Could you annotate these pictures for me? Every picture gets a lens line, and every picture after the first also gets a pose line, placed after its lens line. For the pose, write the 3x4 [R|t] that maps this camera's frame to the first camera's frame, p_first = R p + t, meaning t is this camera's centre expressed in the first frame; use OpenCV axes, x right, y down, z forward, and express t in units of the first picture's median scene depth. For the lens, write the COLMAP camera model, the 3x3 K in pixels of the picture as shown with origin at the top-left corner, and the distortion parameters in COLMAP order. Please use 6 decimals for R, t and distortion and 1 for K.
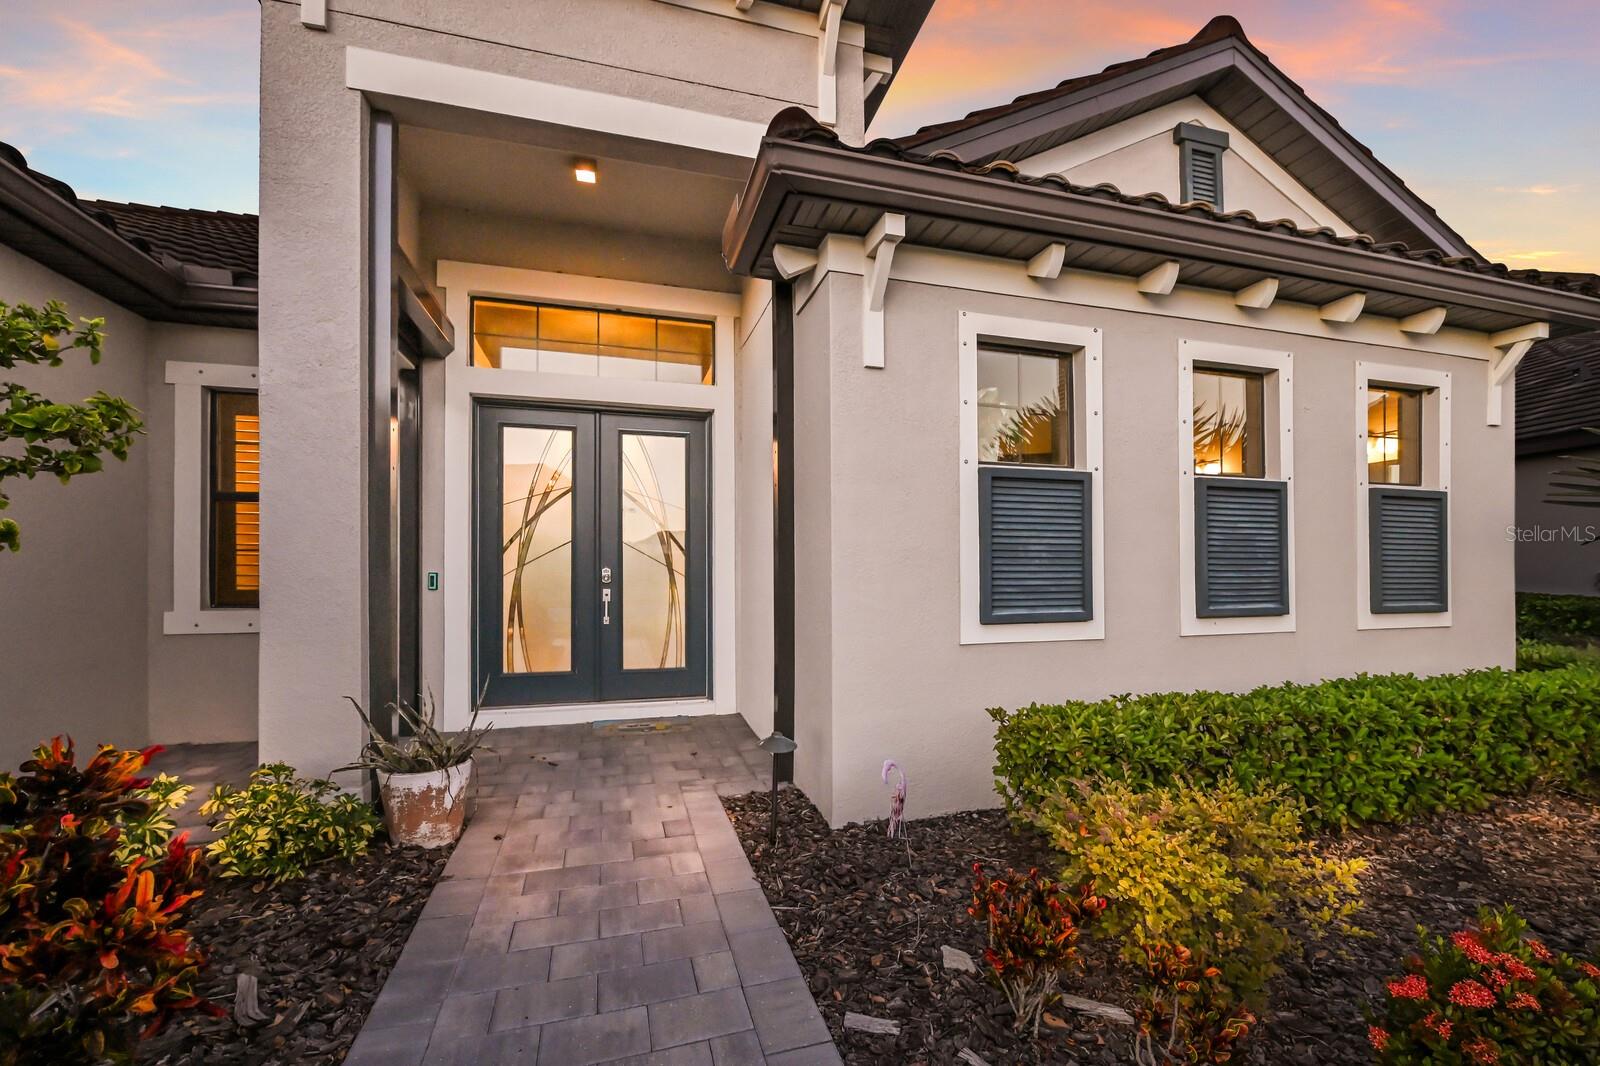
lens RADIAL K [[621.6, 0, 784.2], [0, 621.6, 566.3], [0, 0, 1]] dist [0.004774, 0.000300]
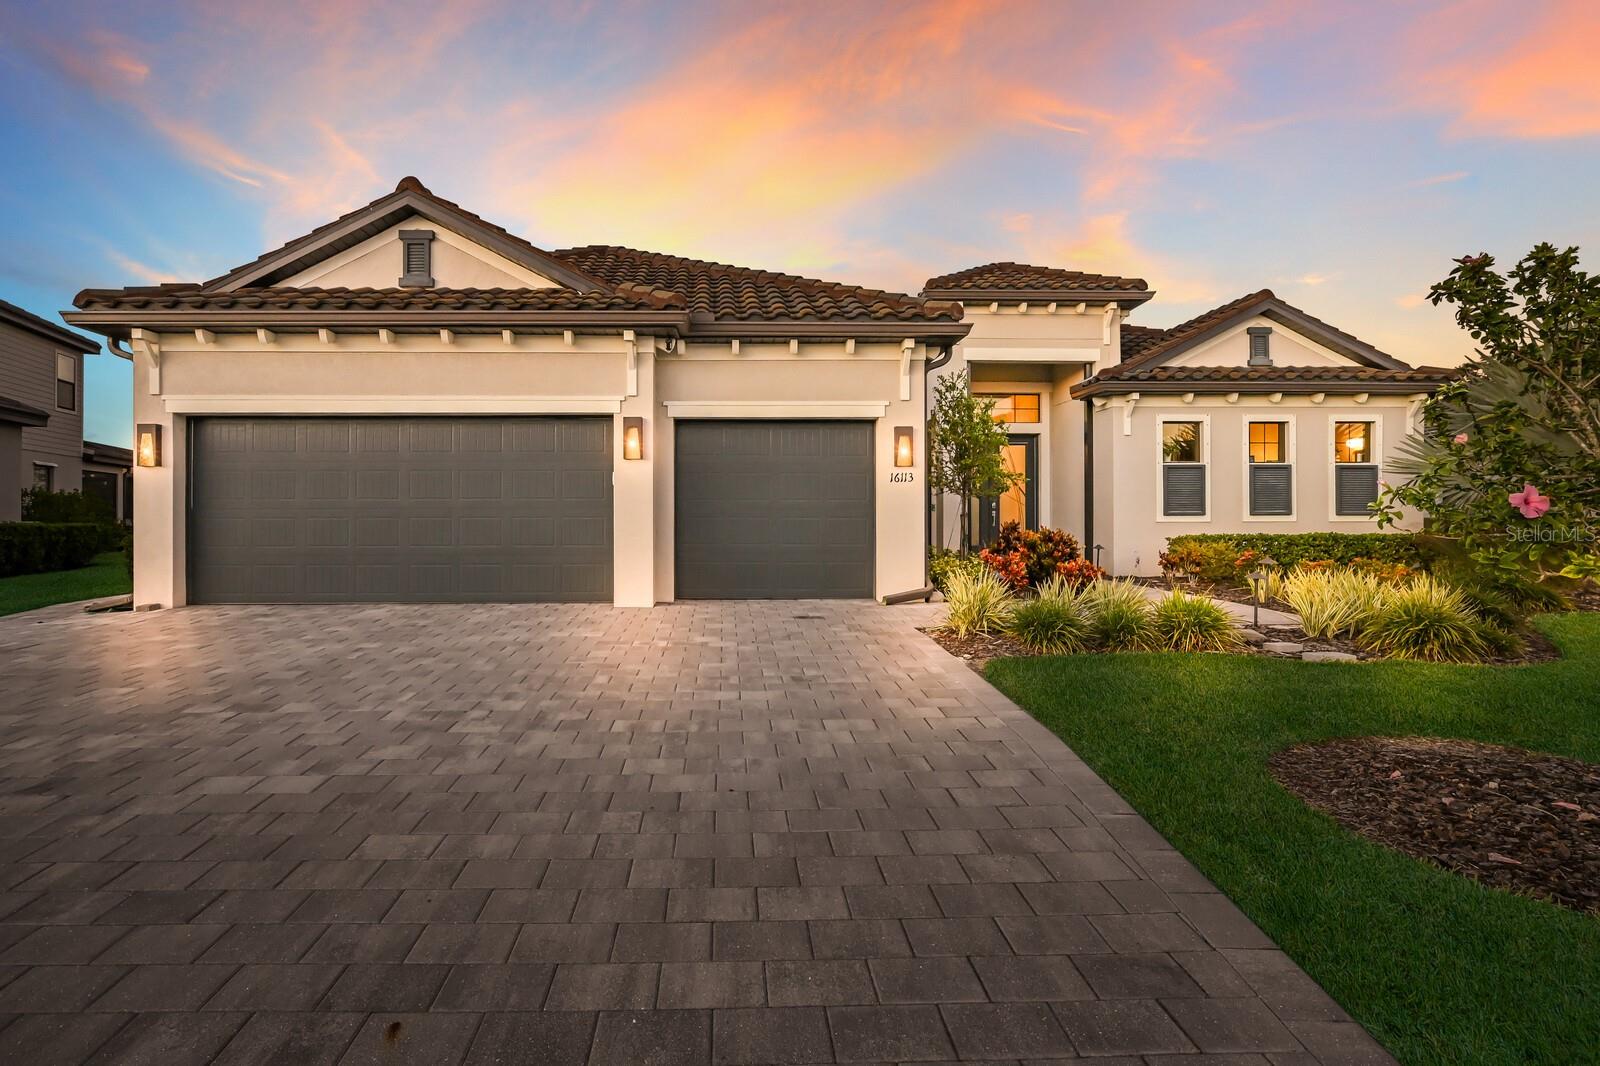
lens RADIAL K [[658.4, 0, 807.9], [0, 658.4, 543.6], [0, 0, 1]] dist [-0.001026, 0.001154]
pose [[0.971921, -0.001457, -0.235303, -0.498264], [0.005904, 0.999817, 0.018194, 0.128473], [0.235234, -0.019072, 0.971752, -2.048662]]
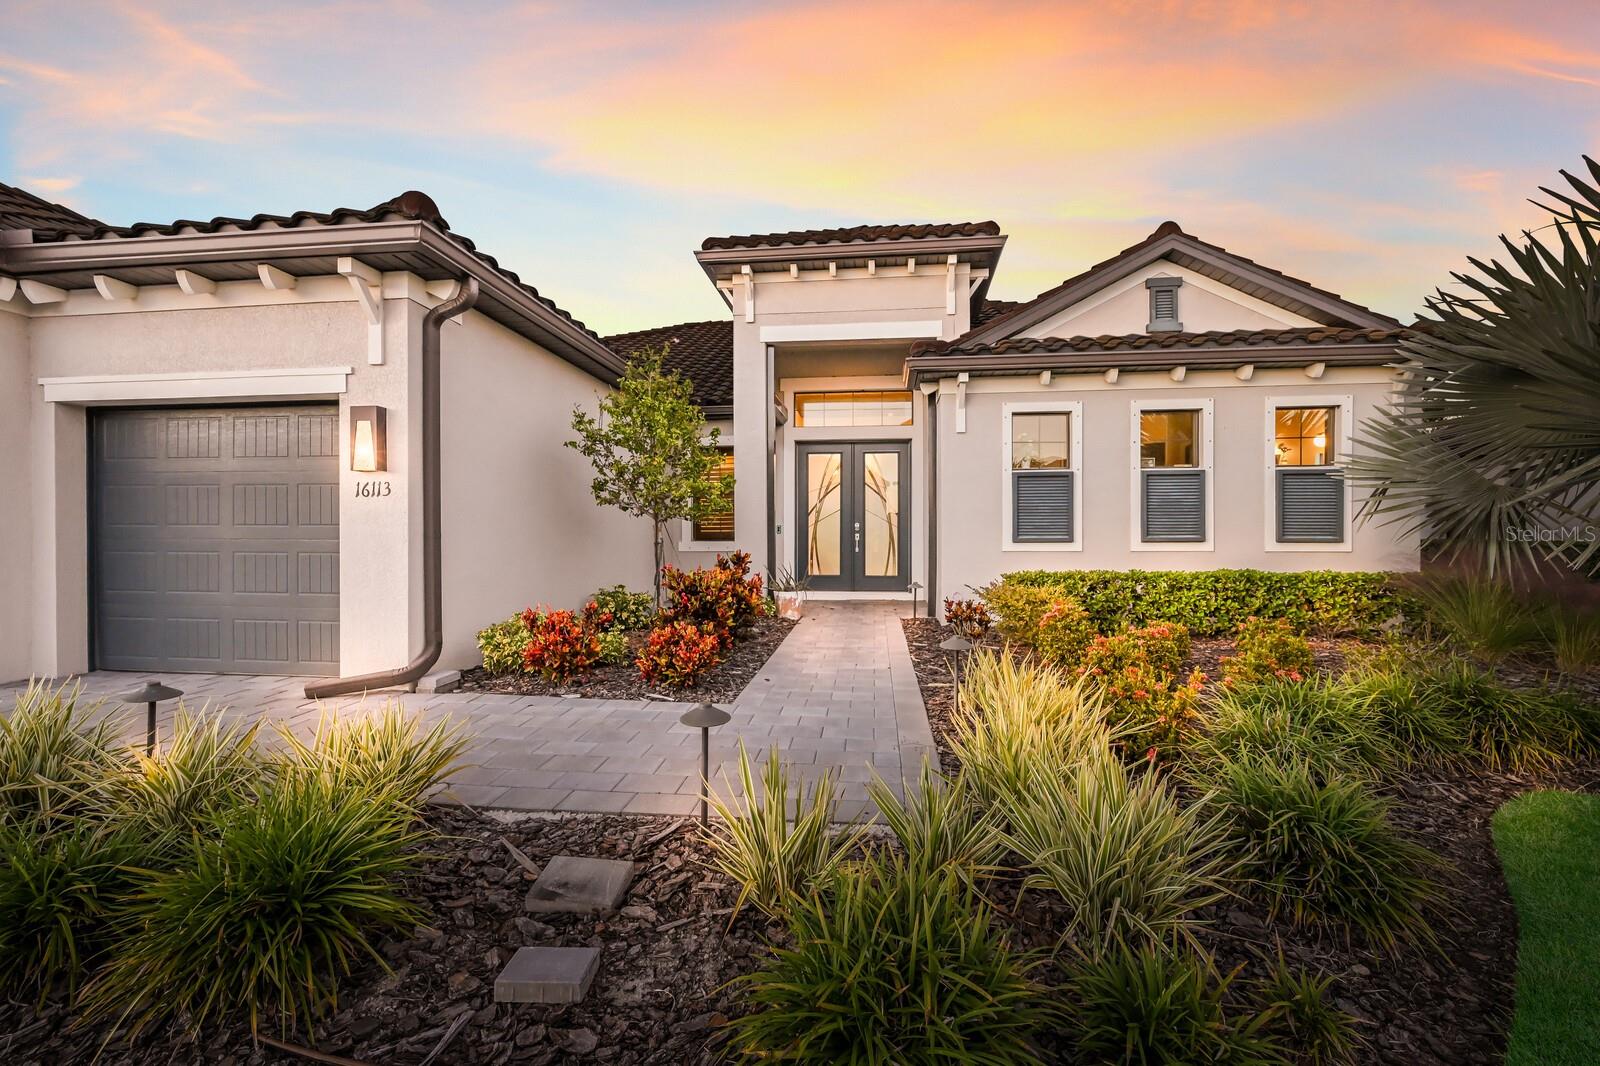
lens RADIAL K [[621.6, 0, 812.3], [0, 621.6, 540.4], [0, 0, 1]] dist [0.004774, 0.000300]
pose [[0.927388, -0.001056, -0.374101, 0.385688], [0.002402, 0.999992, 0.003133, 0.061432], [0.374094, -0.003805, 0.927383, -1.061037]]
